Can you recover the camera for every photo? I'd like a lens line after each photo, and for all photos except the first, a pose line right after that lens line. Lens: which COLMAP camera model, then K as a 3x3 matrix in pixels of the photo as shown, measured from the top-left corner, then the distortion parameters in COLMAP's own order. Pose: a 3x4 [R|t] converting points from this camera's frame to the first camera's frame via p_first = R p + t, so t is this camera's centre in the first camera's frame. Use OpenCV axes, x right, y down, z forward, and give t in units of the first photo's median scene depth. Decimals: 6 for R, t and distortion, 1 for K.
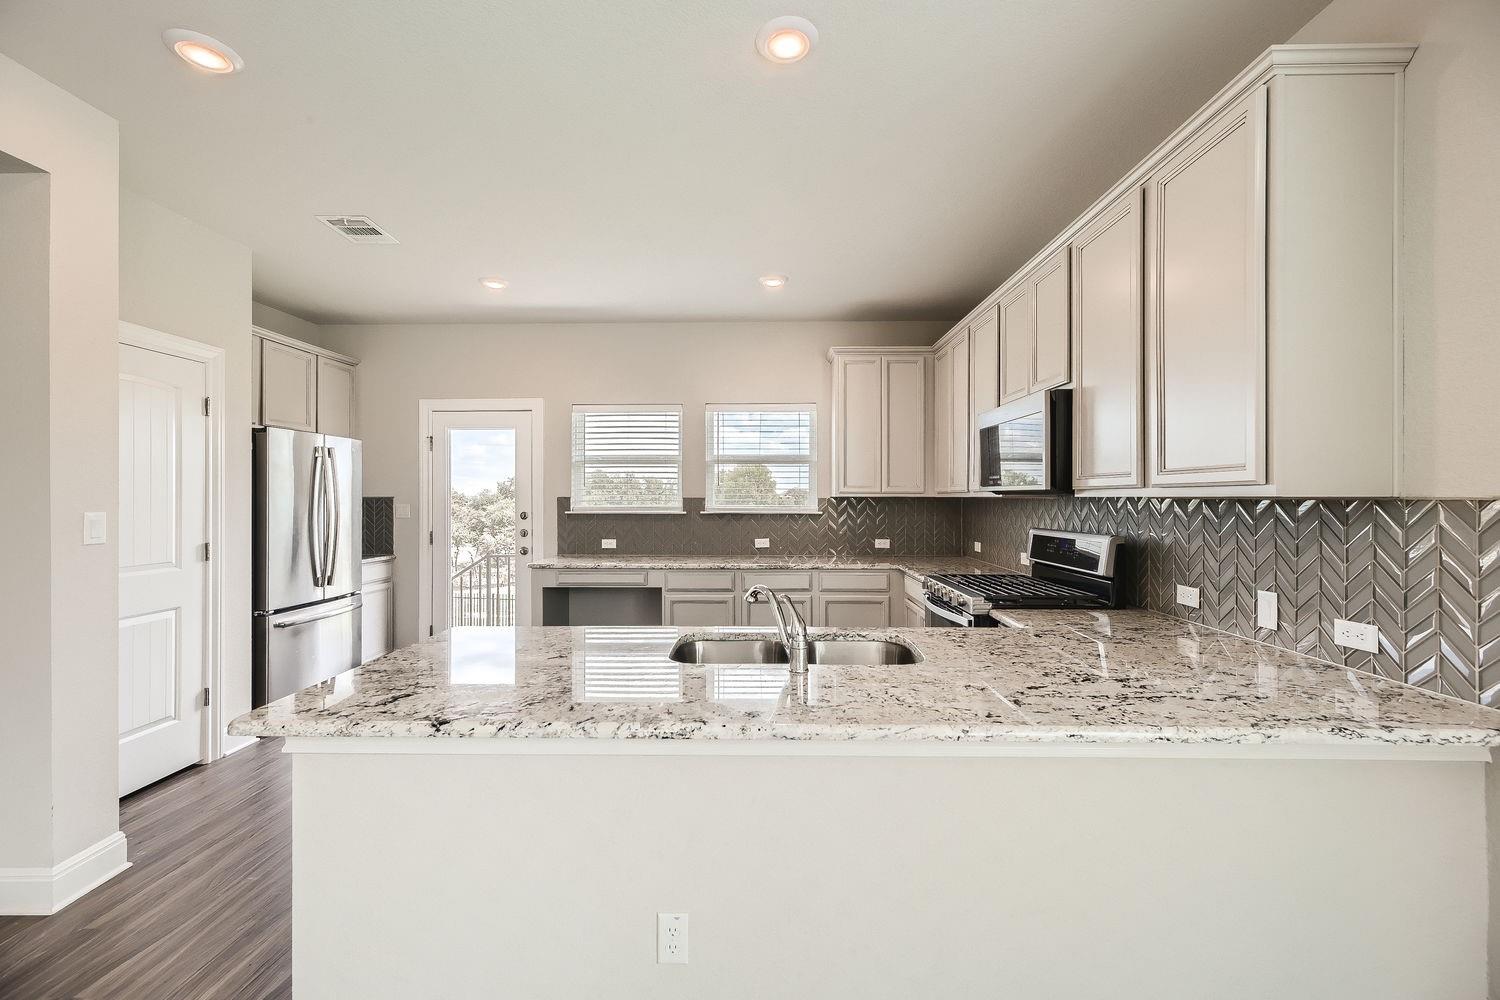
lens RADIAL K [[610.6, 0, 750.0], [0, 610.6, 500.0], [0, 0, 1]] dist [-0.000222, 0.000088]
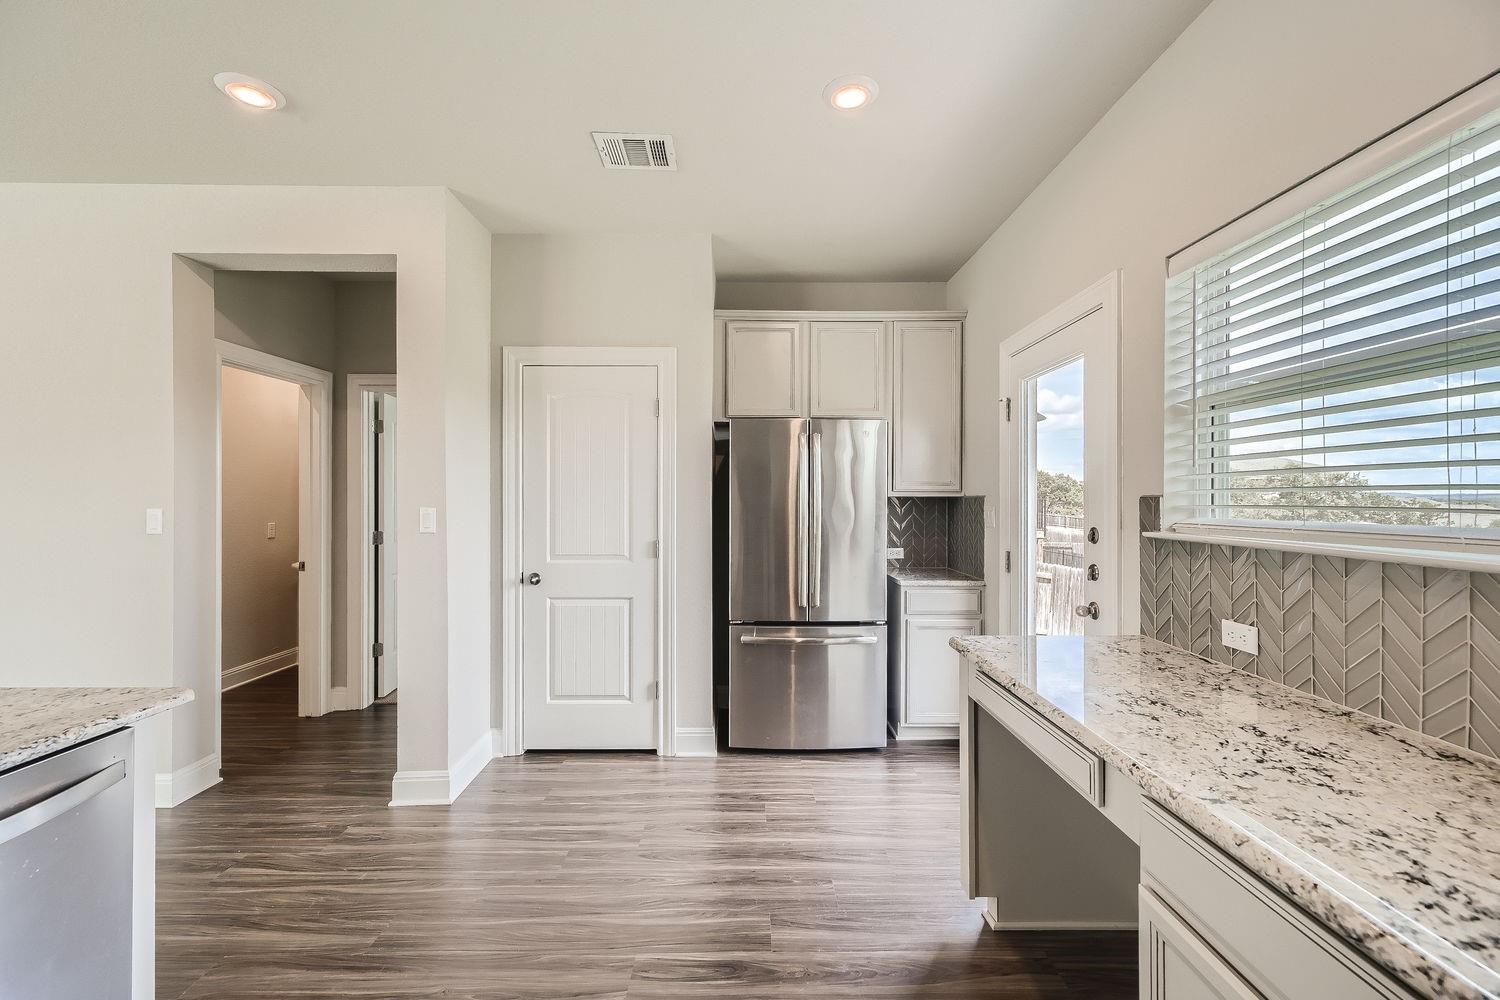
lens RADIAL K [[610.6, 0, 750.0], [0, 610.6, 500.0], [0, 0, 1]] dist [-0.000222, 0.000088]
pose [[0.024822, 0.006784, -0.999669, 0.132356], [-0.001732, 0.999976, 0.006743, -0.005696], [0.999690, 0.001564, 0.024833, 1.038270]]
